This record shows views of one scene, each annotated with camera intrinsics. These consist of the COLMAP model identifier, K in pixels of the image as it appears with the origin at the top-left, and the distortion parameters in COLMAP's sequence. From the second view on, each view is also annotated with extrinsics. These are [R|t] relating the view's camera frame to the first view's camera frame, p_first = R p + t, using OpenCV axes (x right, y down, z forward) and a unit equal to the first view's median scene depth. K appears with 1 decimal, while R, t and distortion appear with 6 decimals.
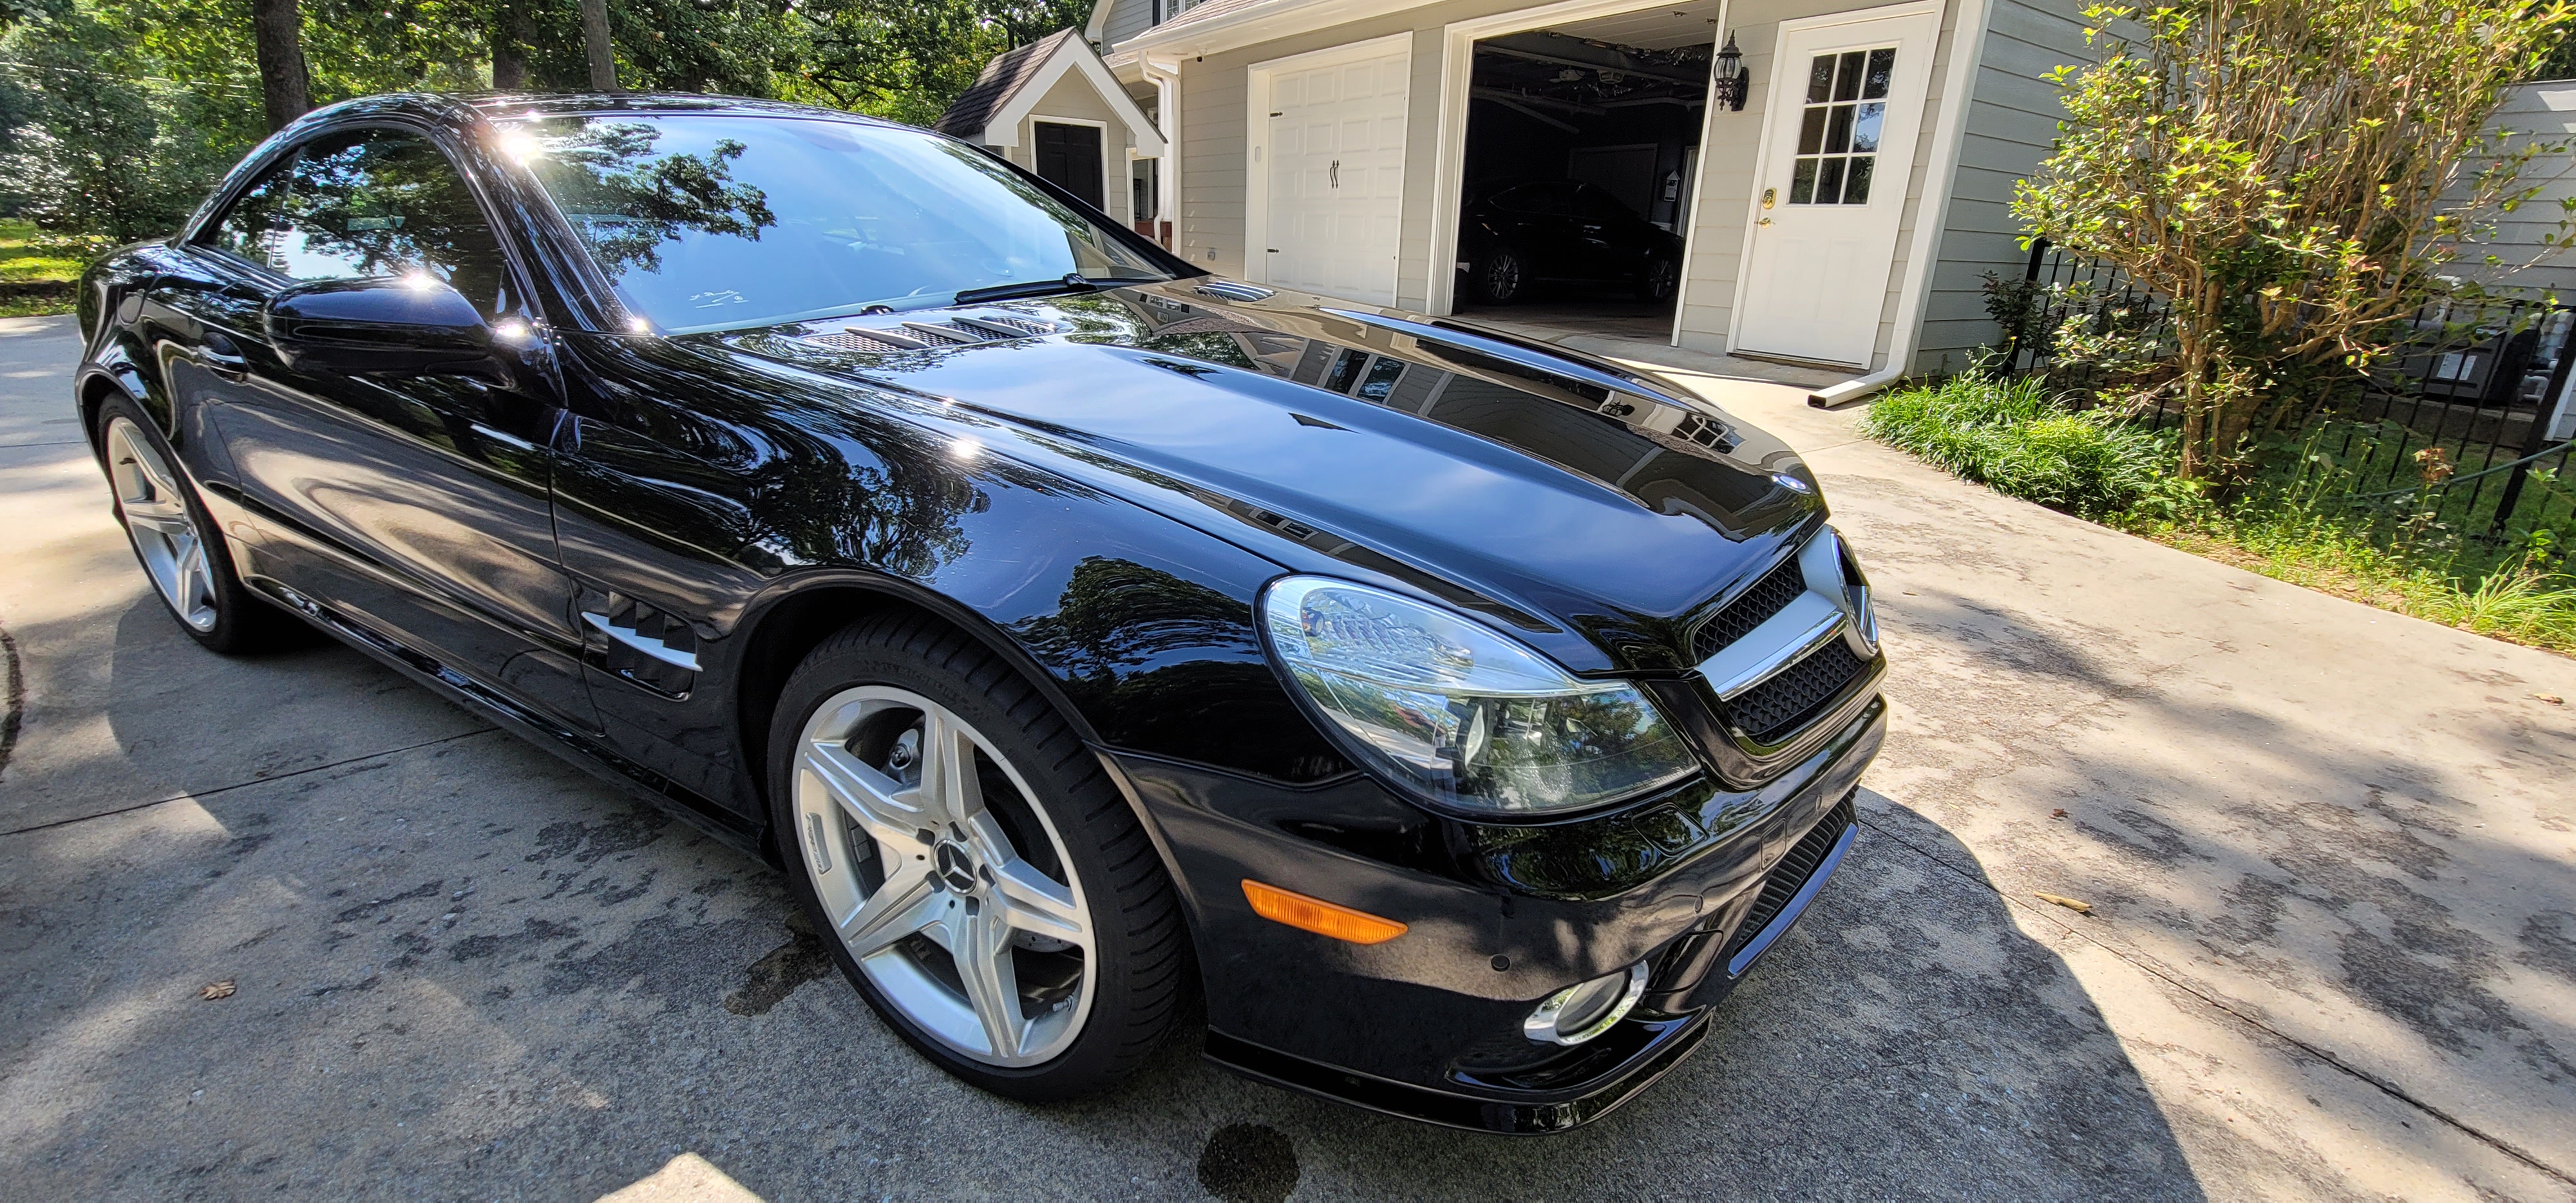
lens RADIAL K [[1050.4, 0, 1288.5], [0, 1050.4, 590.3], [0, 0, 1]] dist [-0.005708, 0.001580]
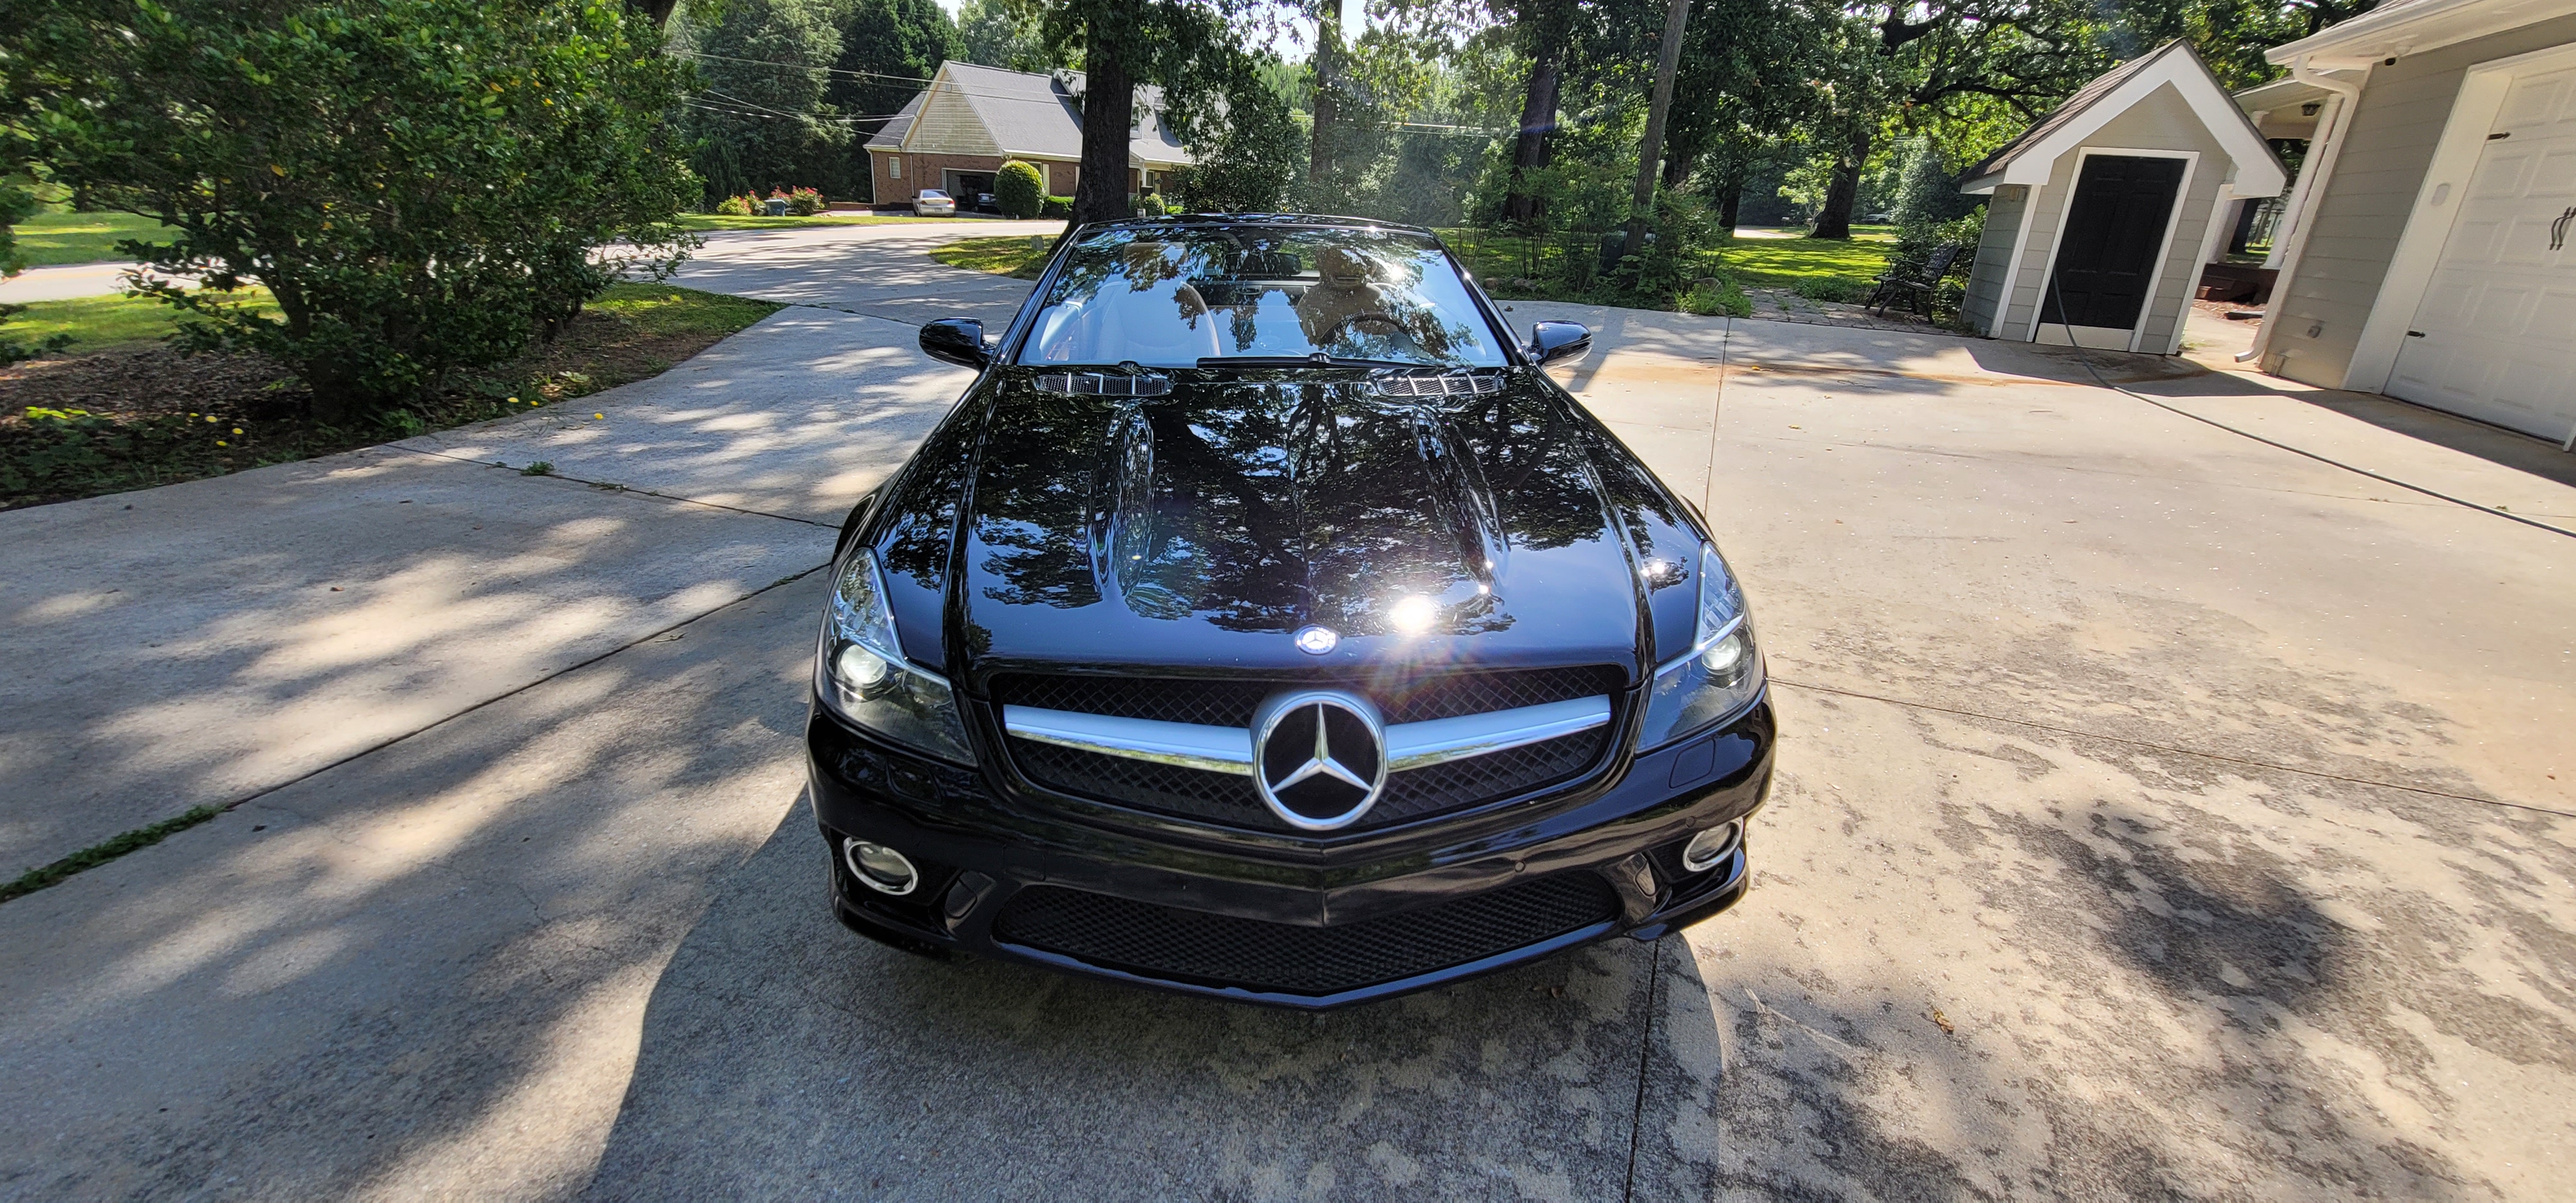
lens RADIAL K [[1050.4, 0, 1292.7], [0, 1050.4, 587.6], [0, 0, 1]] dist [-0.005708, 0.001580]
pose [[0.560819, 0.293562, -0.774147, 0.382572], [-0.307271, 0.942050, 0.134634, -0.086522], [0.768808, 0.162368, 0.618523, 0.100663]]
